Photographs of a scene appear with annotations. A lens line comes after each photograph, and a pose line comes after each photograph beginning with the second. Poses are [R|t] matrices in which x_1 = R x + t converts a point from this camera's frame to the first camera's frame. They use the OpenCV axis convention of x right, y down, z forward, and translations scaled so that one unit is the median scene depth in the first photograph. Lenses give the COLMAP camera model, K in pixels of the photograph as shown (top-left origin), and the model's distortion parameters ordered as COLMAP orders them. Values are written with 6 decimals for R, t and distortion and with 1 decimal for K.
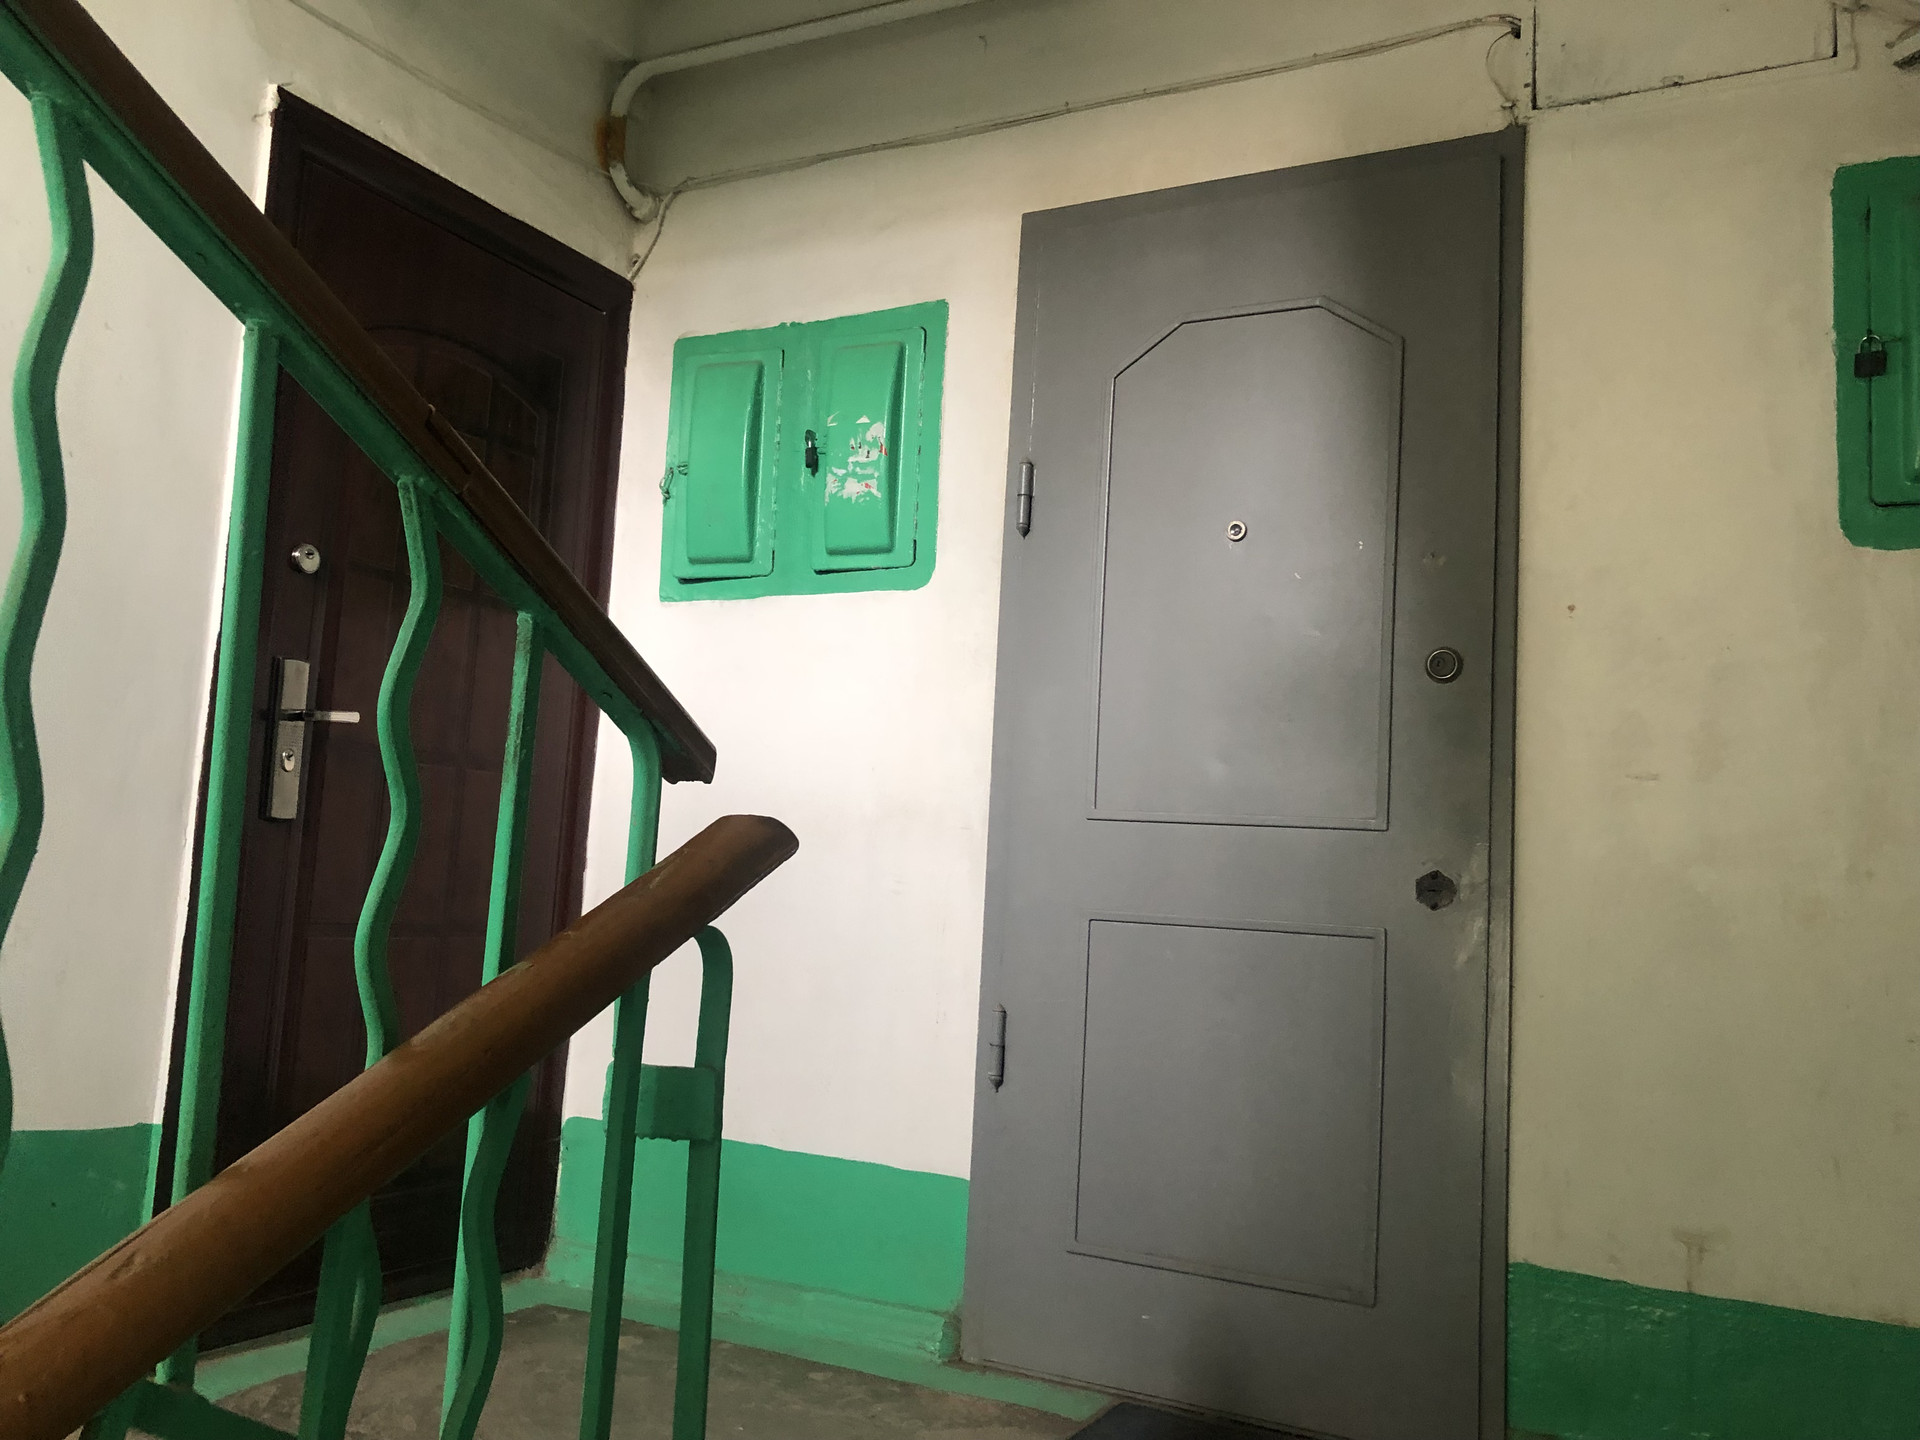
lens RADIAL K [[1577.3, 0, 940.8], [0, 1577.3, 710.8], [0, 0, 1]] dist [0.065841, -0.048870]
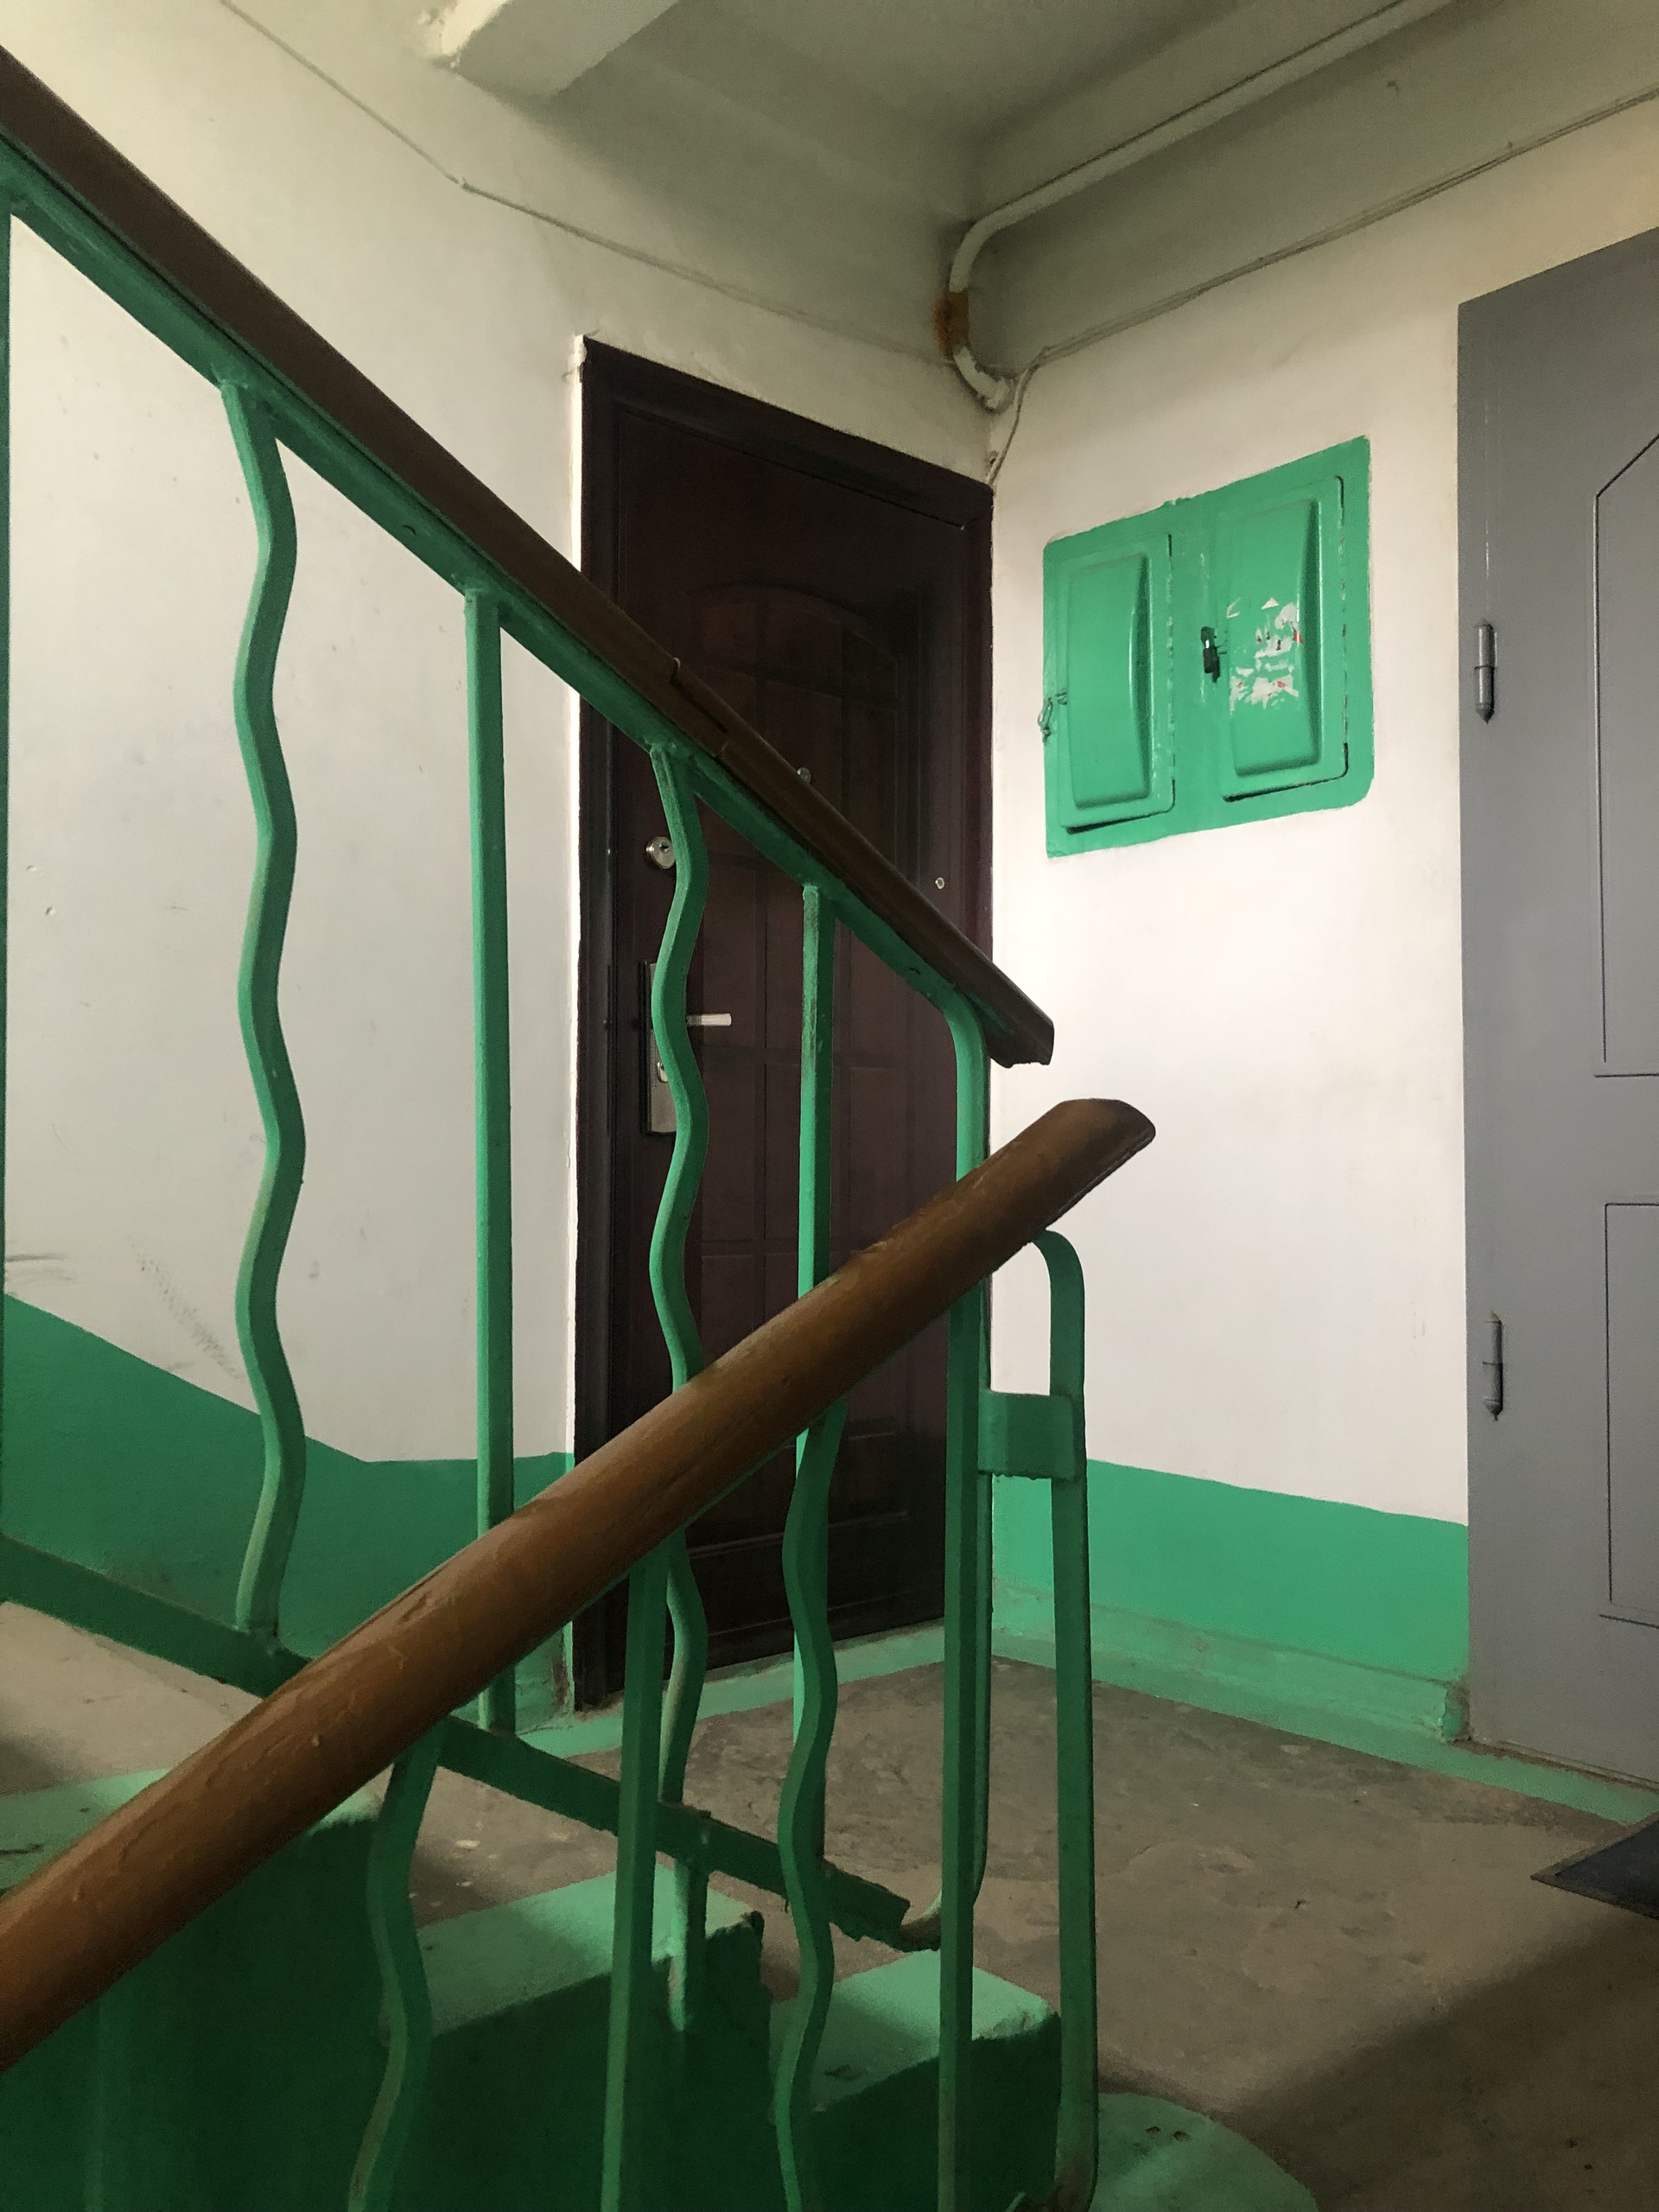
lens RADIAL K [[1817.2, 0, 842.9], [0, 1817.2, 1096.8], [0, 0, 1]] dist [0.065841, -0.048870]
pose [[0.943370, -0.066701, -0.324969, 0.036104], [0.086825, 0.995076, 0.047806, 0.004277], [0.320180, -0.073315, 0.944516, 0.025005]]
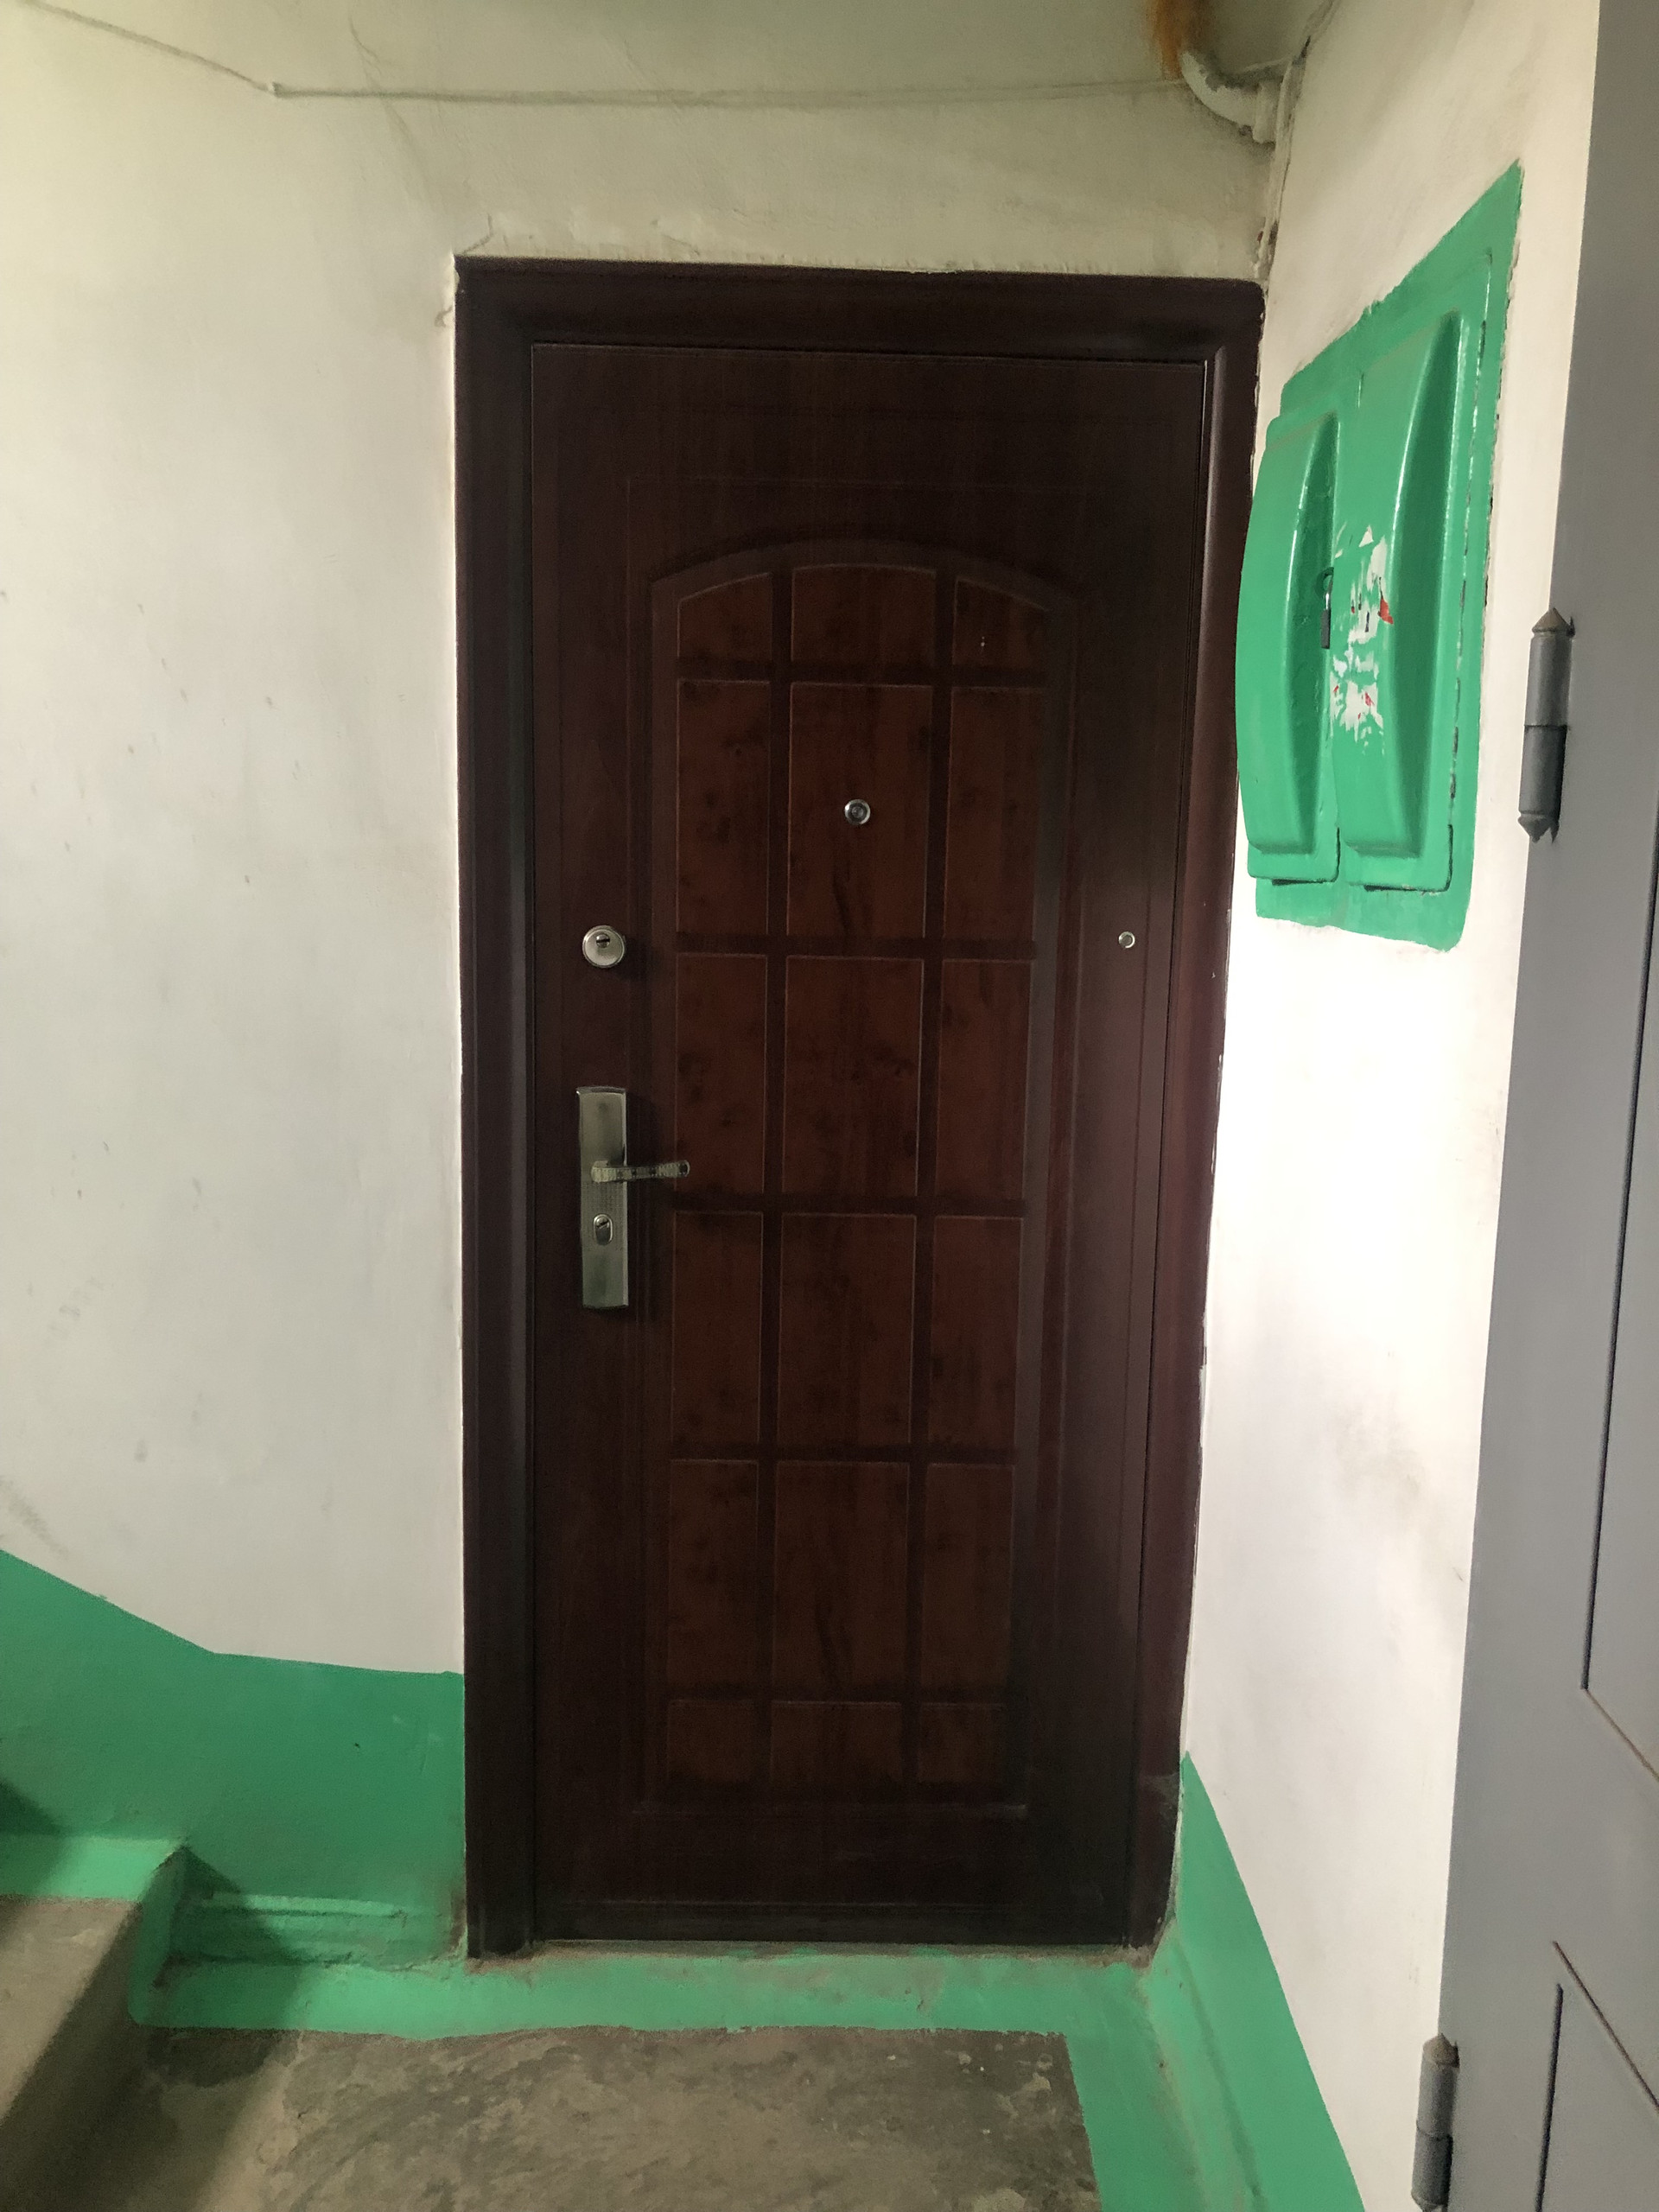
lens RADIAL K [[1817.2, 0, 838.1], [0, 1817.2, 1128.0], [0, 0, 1]] dist [0.065841, -0.048870]
pose [[0.500805, 0.091366, -0.860724, 0.350924], [0.101166, 0.981419, 0.163040, -0.136733], [0.859628, -0.168727, 0.482257, 0.681214]]
